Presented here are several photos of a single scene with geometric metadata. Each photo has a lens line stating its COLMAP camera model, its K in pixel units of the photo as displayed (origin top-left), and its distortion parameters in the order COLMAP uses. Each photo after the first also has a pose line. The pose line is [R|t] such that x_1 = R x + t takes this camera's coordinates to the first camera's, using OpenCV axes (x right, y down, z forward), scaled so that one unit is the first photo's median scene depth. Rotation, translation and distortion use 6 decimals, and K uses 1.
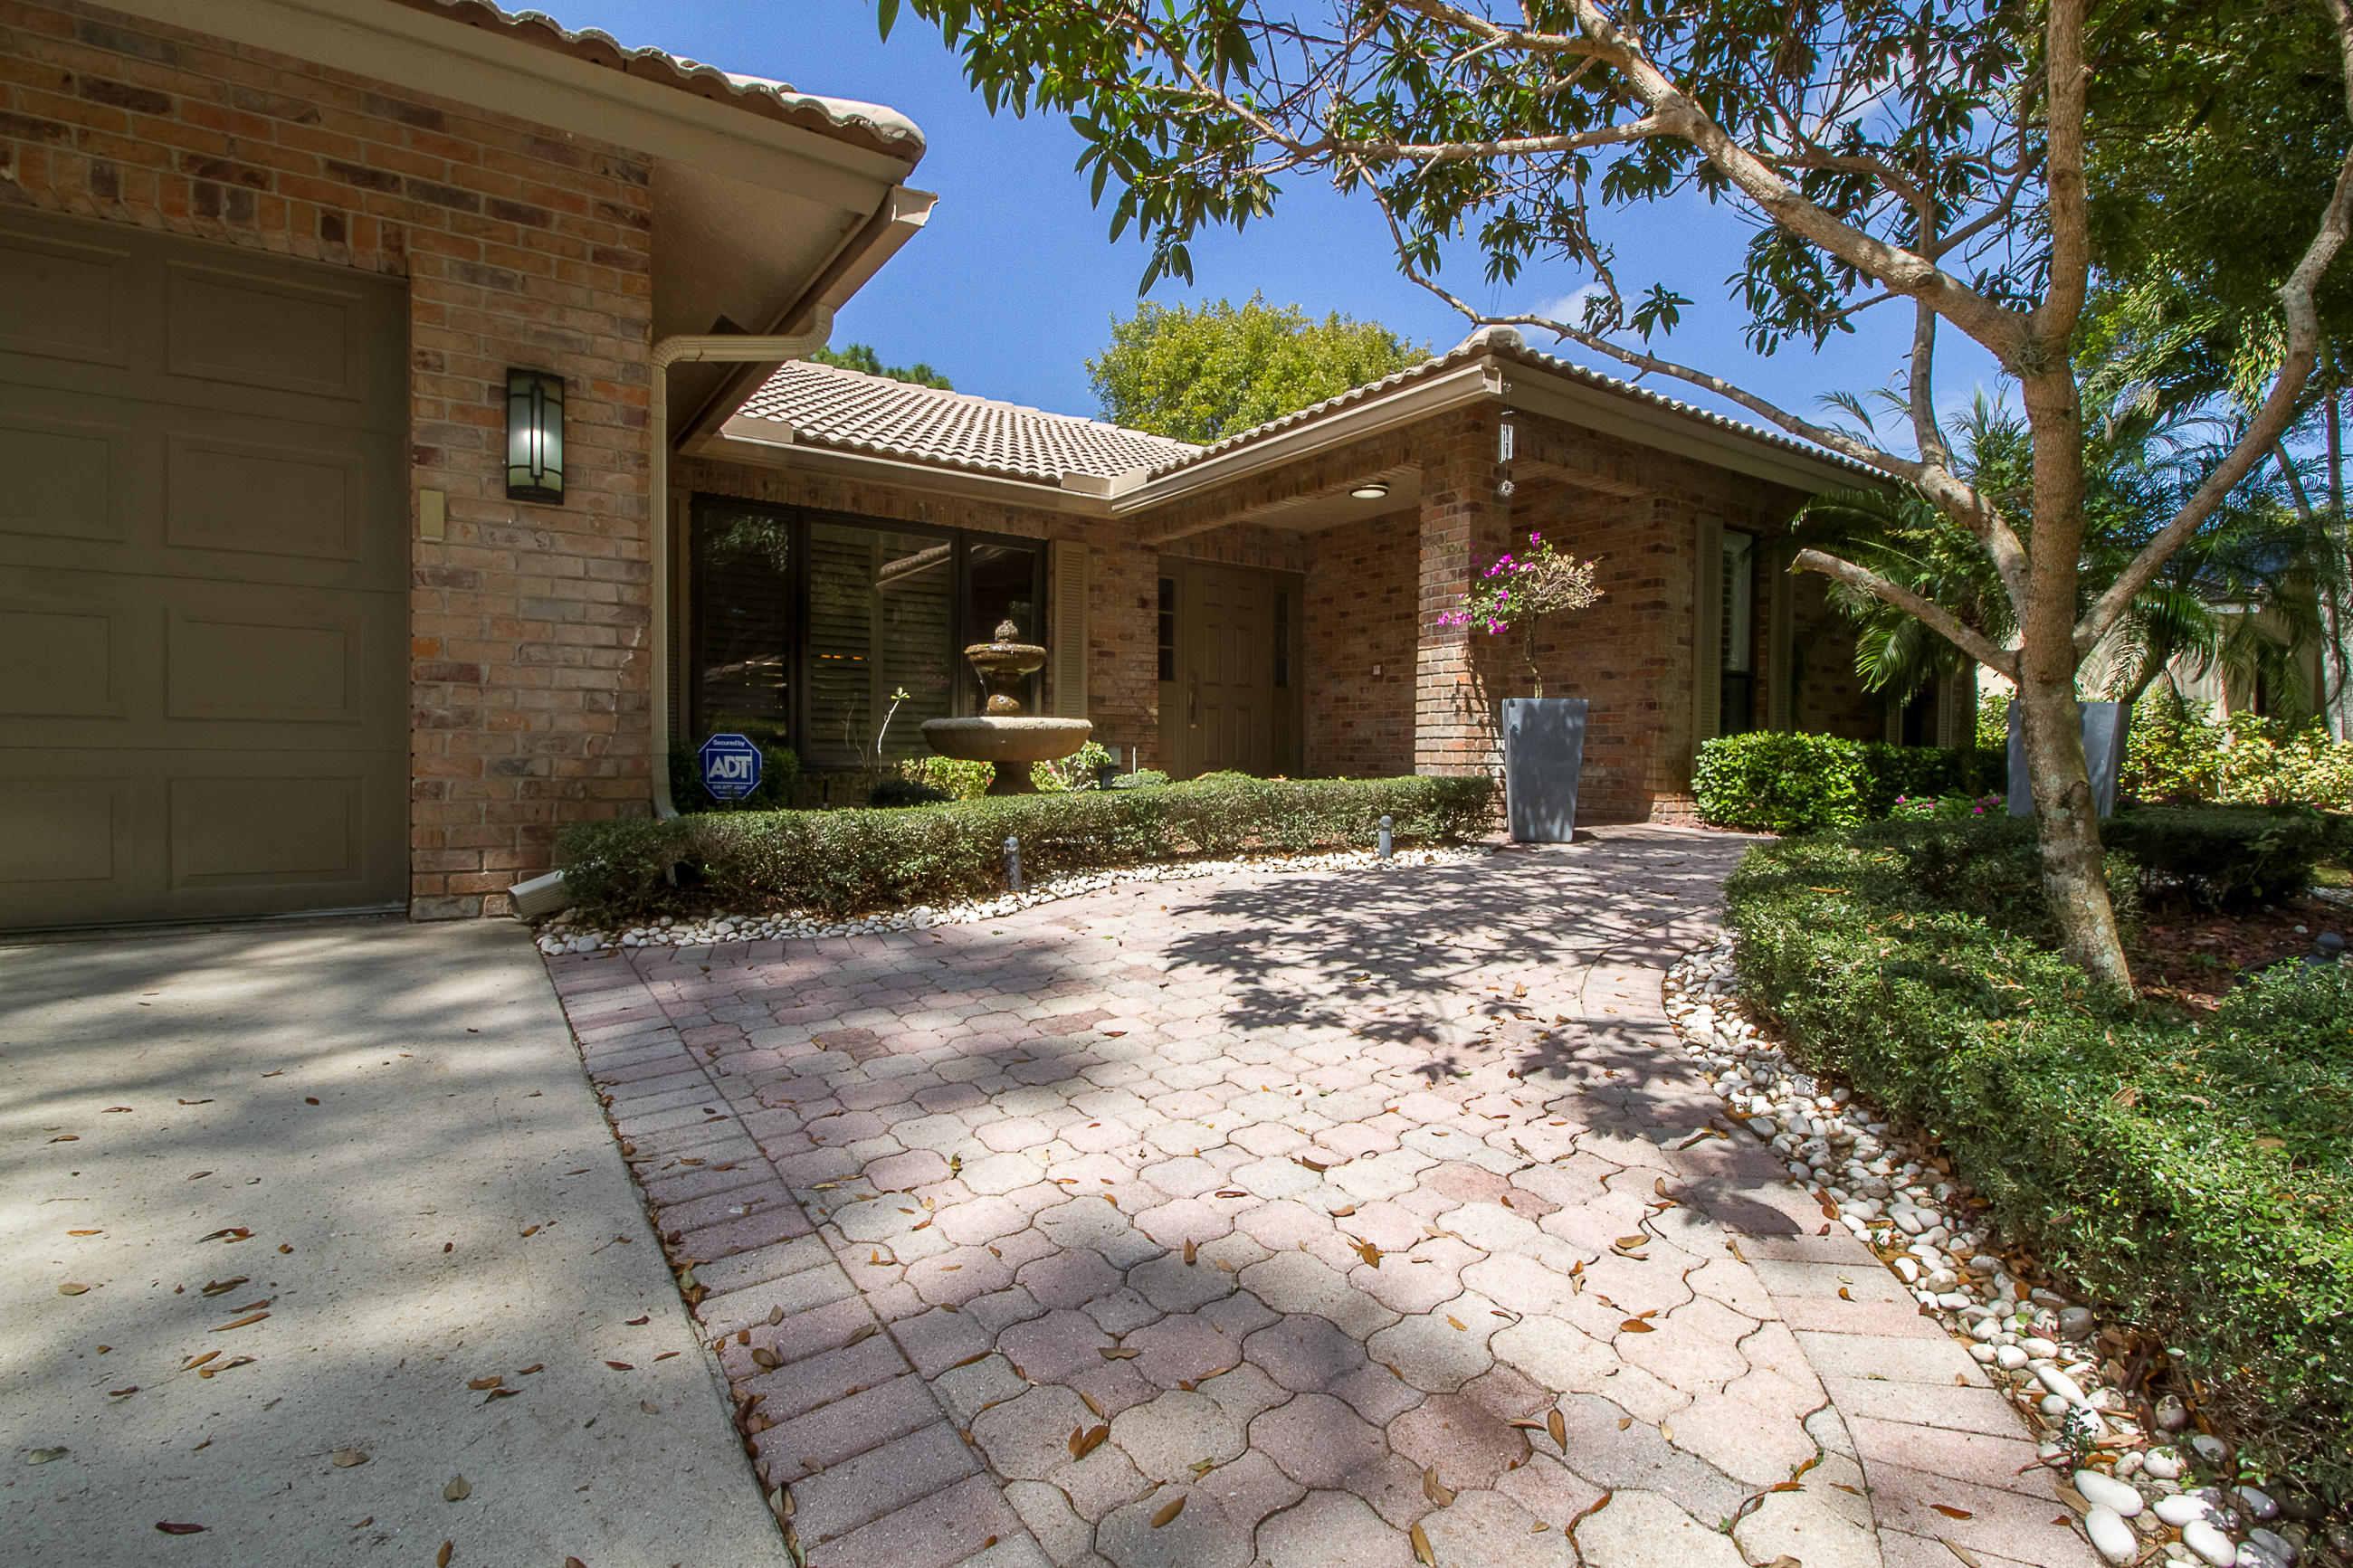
lens RADIAL K [[1099.5, 0, 1178.4], [0, 1099.5, 784.6], [0, 0, 1]] dist [-0.003383, -0.008472]
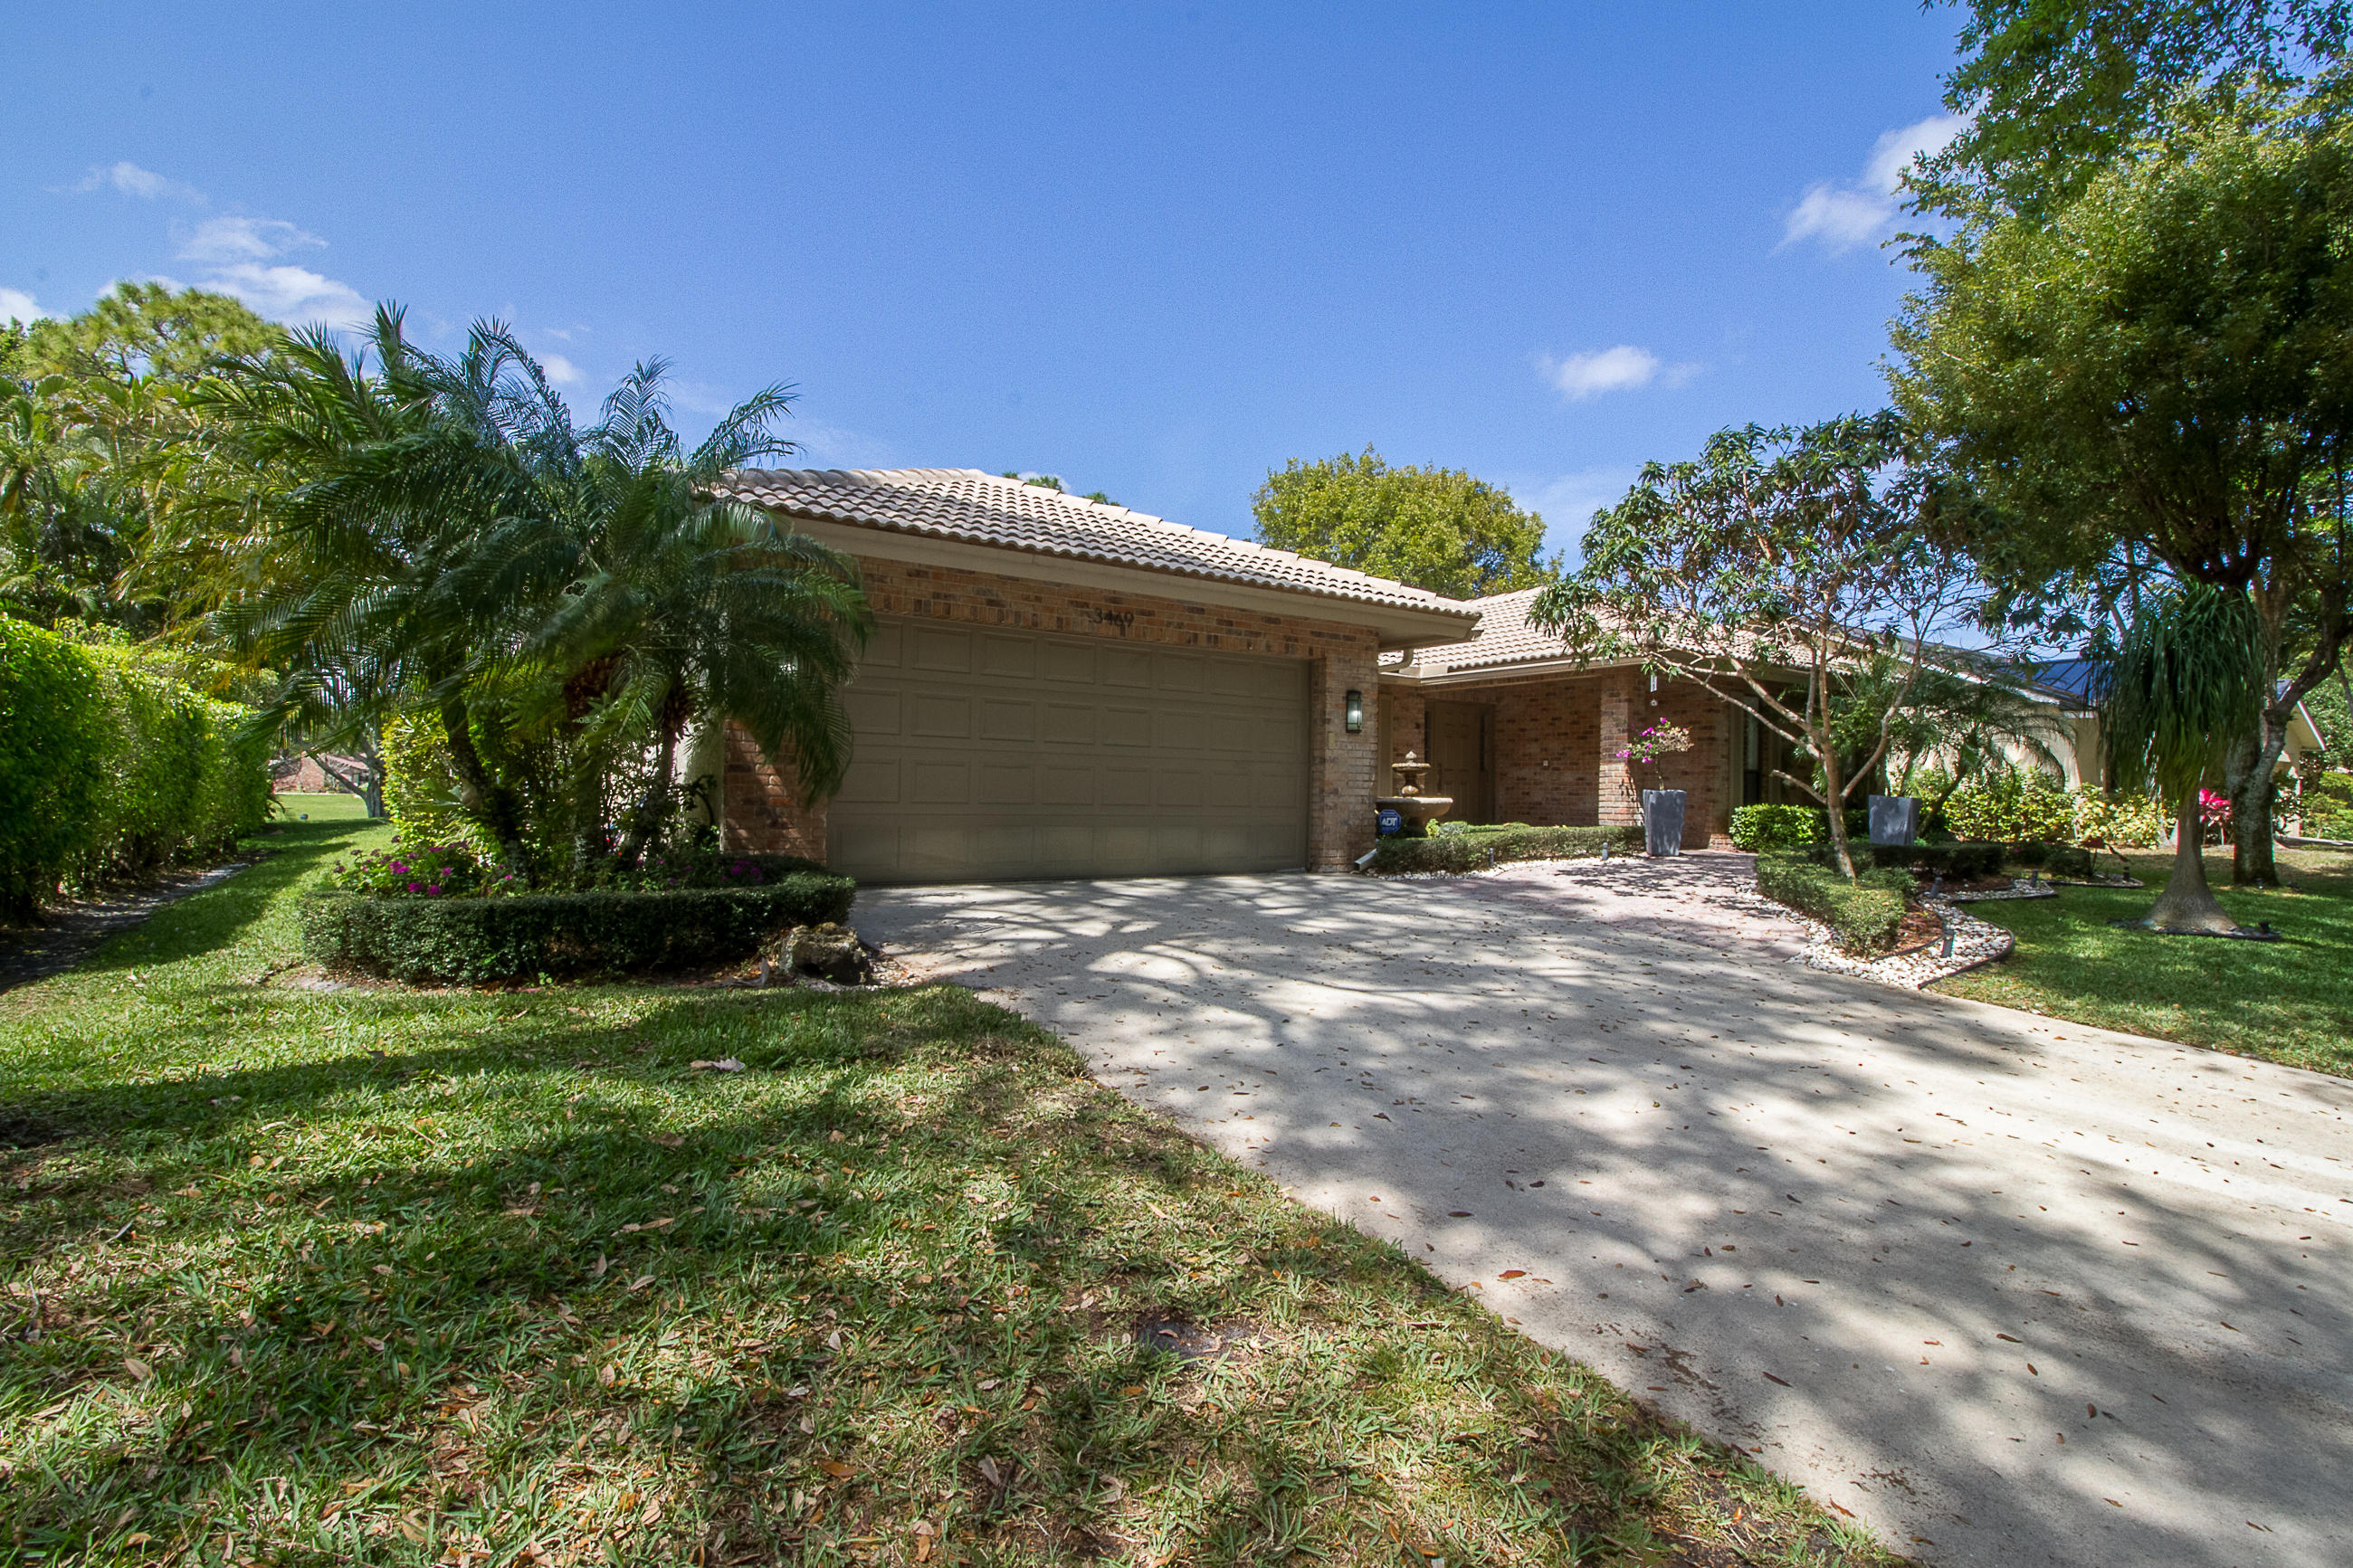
lens RADIAL K [[1099.5, 0, 1184.6], [0, 1099.5, 797.2], [0, 0, 1]] dist [-0.003383, -0.008472]
pose [[0.999984, 0.005368, -0.001767, -0.583107], [-0.005413, 0.999628, -0.026735, -0.000769], [0.001623, 0.026744, 0.999641, -1.118936]]
